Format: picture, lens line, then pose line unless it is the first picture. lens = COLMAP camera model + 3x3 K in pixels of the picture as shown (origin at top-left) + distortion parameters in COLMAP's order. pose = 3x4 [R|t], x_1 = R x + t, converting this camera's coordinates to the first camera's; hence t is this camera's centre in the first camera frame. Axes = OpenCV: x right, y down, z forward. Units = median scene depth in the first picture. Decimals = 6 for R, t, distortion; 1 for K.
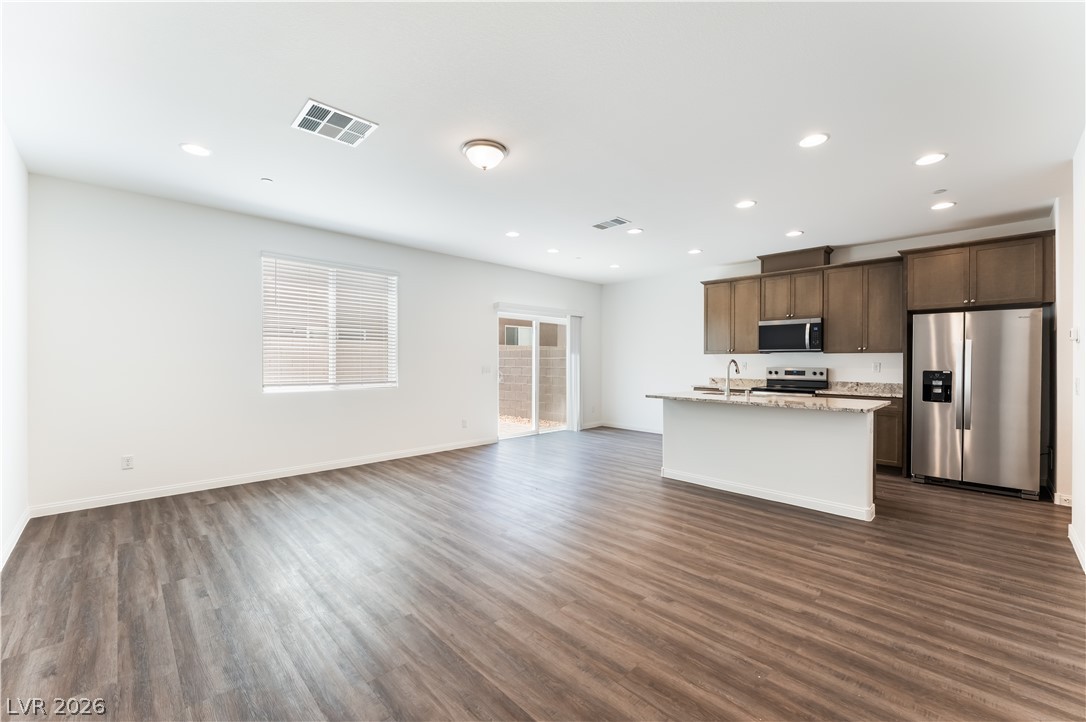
lens RADIAL K [[442.9, 0, 543.0], [0, 442.9, 361.0], [0, 0, 1]] dist [-0.000422, 0.000192]
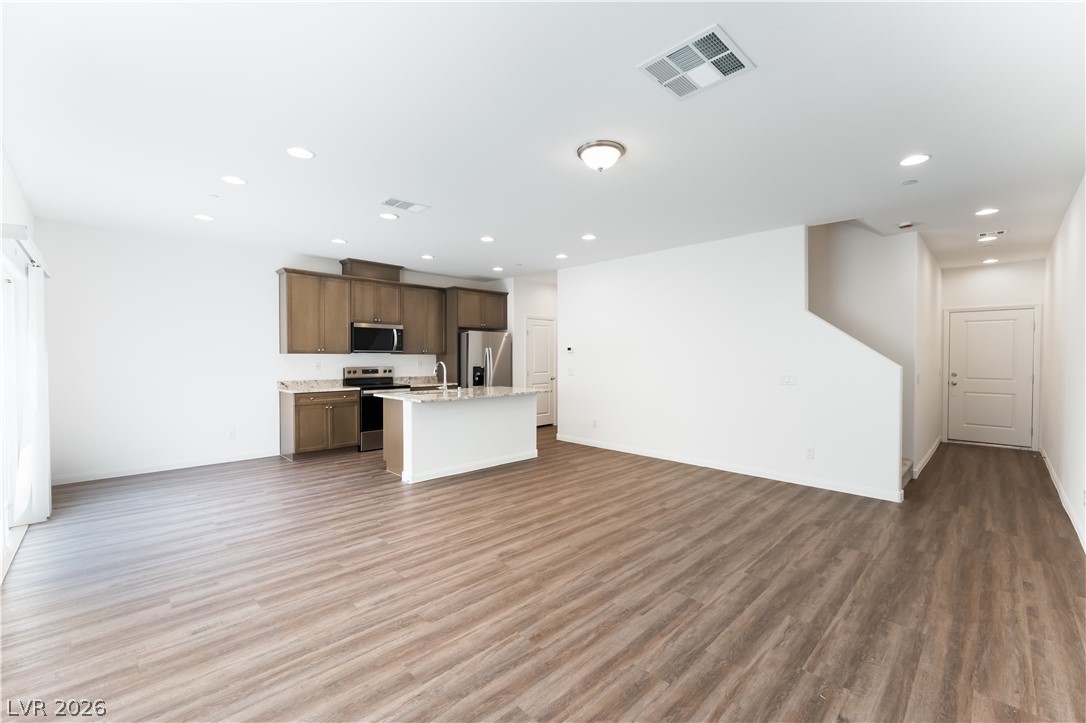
lens RADIAL K [[451.1, 0, 543.0], [0, 451.1, 361.5], [0, 0, 1]] dist [-0.002091, -0.000558]
pose [[-0.014961, -0.015360, 0.999770, -0.692236], [-0.002782, 0.999879, 0.015320, -0.020403], [-0.999884, -0.002552, -0.015002, 0.705912]]
